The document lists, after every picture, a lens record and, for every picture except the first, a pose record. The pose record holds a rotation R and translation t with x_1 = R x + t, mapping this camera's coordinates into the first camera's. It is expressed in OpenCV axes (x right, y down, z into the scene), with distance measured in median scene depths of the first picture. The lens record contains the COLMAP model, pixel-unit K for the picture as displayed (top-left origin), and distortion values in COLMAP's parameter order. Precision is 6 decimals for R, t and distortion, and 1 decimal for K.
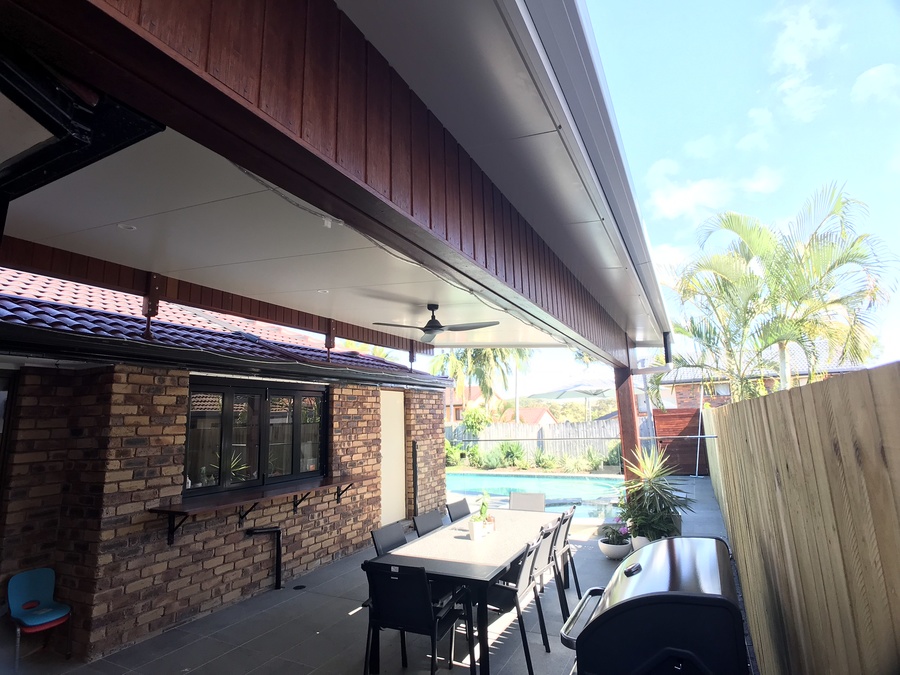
lens RADIAL K [[457.3, 0, 450.0], [0, 457.3, 337.5], [0, 0, 1]] dist [-0.001591, -0.000341]
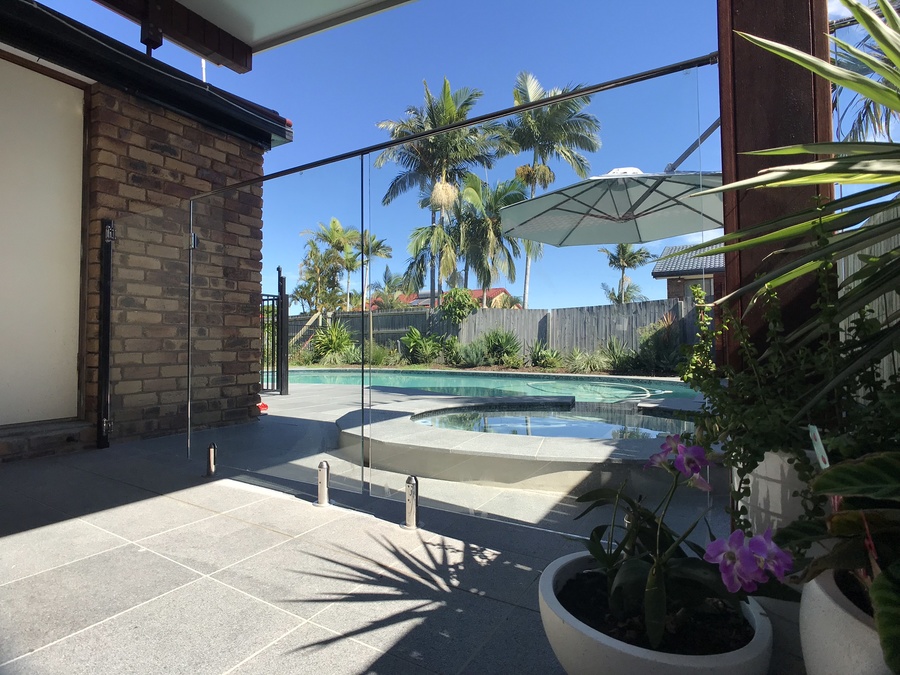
lens RADIAL K [[457.3, 0, 450.0], [0, 457.3, 337.5], [0, 0, 1]] dist [-0.001591, -0.000341]
pose [[0.997121, 0.028798, -0.070152, 0.117408], [-0.016360, 0.984994, 0.171810, 0.130110], [0.074047, -0.170167, 0.982629, 0.331203]]
